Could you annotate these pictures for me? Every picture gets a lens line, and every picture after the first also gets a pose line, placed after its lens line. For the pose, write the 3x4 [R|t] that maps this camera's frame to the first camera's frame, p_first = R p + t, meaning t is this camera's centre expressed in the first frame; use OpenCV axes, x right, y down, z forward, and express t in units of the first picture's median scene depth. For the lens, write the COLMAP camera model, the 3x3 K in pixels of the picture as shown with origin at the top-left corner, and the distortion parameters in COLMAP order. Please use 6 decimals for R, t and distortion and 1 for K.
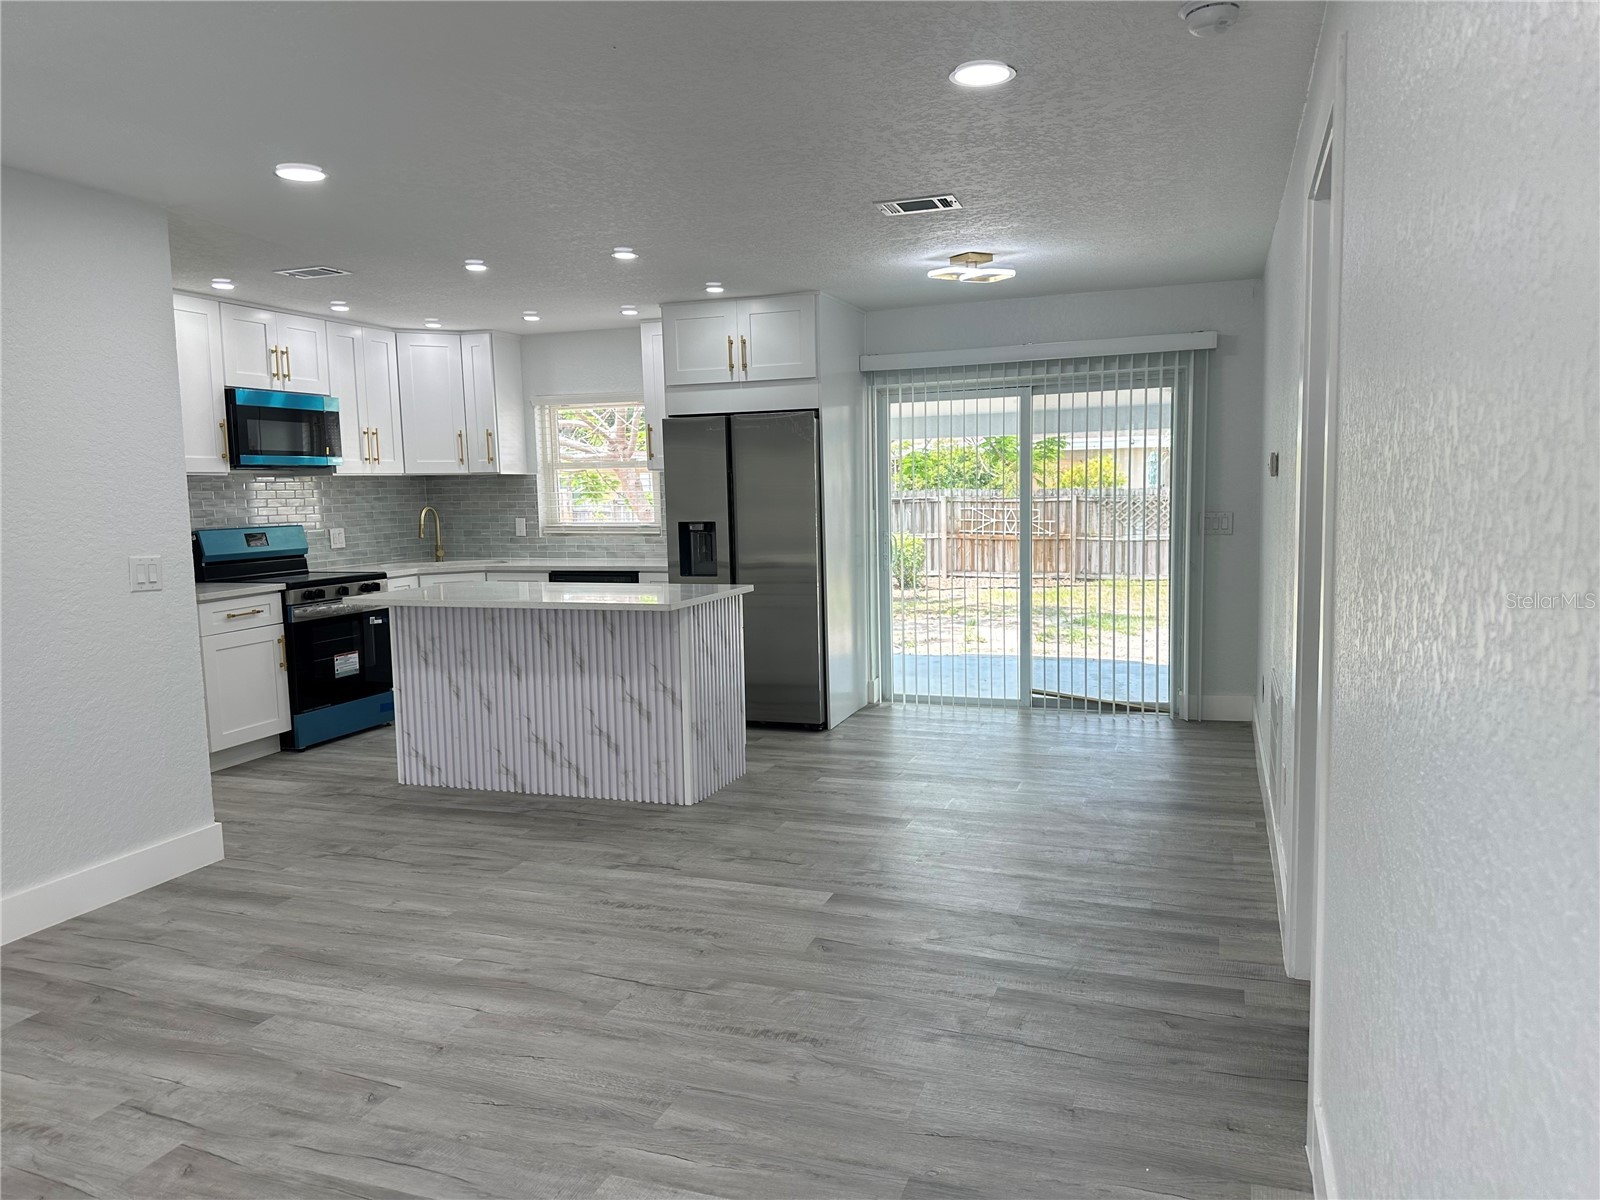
lens RADIAL K [[1107.3, 0, 809.3], [0, 1107.3, 601.5], [0, 0, 1]] dist [0.157339, -0.316937]
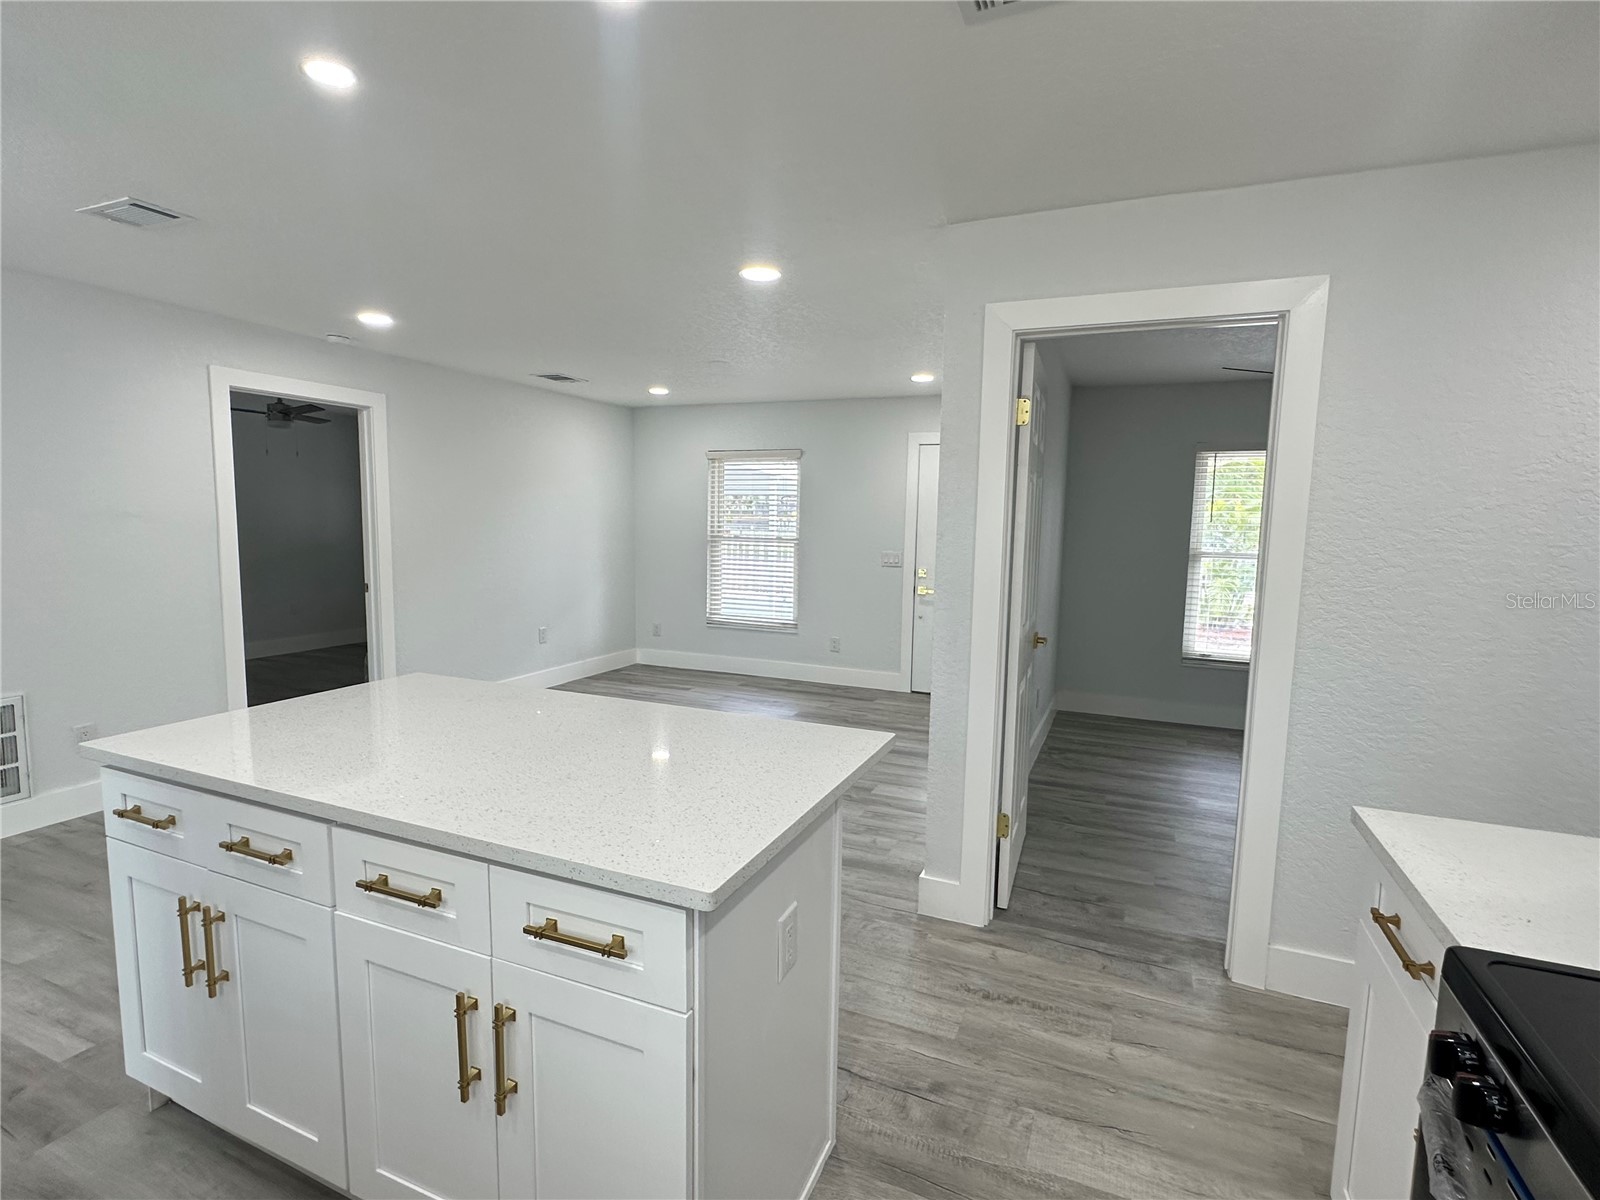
lens RADIAL K [[782.4, 0, 800.0], [0, 782.4, 600.0], [0, 0, 1]] dist [-0.027518, -0.000005]
pose [[-0.997813, 0.001698, 0.066085, -0.334023], [0.016023, 0.976072, 0.216857, -0.133602], [-0.064135, 0.217441, -0.973964, 1.157781]]
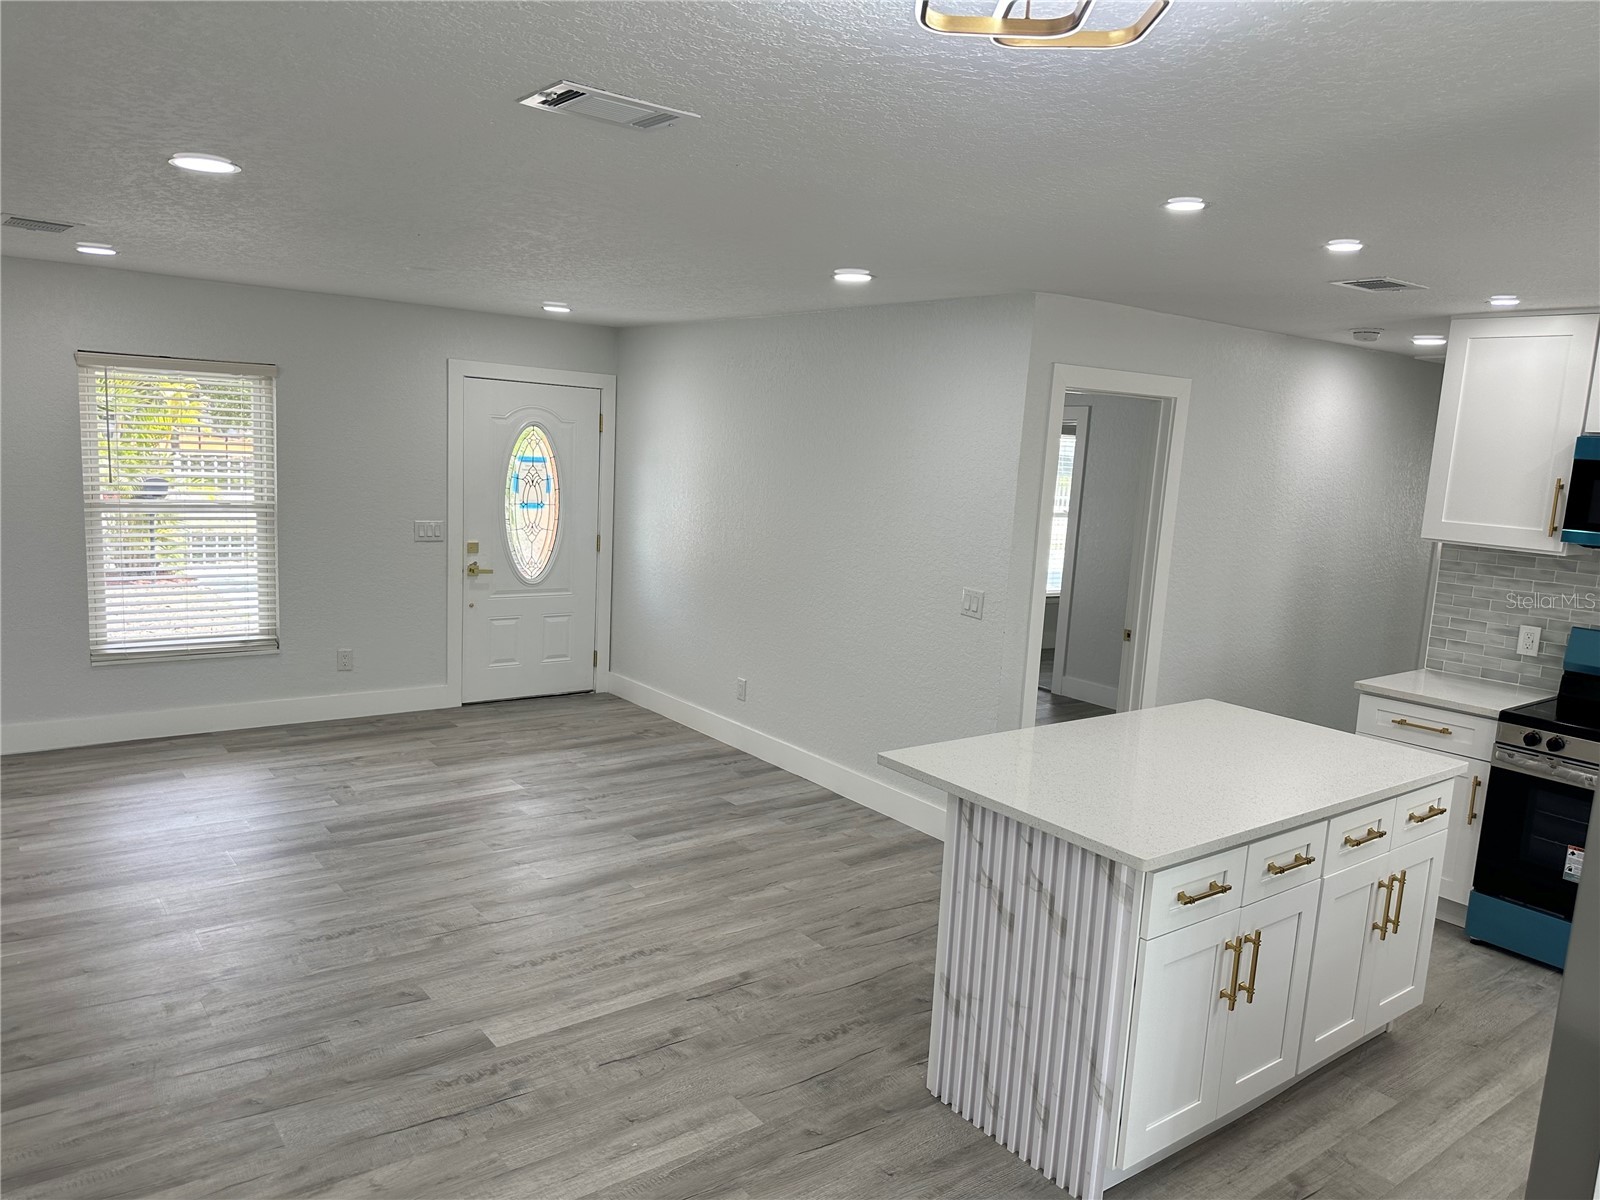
lens RADIAL K [[1121.2, 0, 793.6], [0, 1121.2, 600.9], [0, 0, 1]] dist [0.090815, -0.125116]
pose [[-0.546978, 0.115305, -0.829168, 0.364242], [-0.130904, 0.966505, 0.220756, -0.182139], [0.826849, 0.229290, -0.513563, 0.981478]]
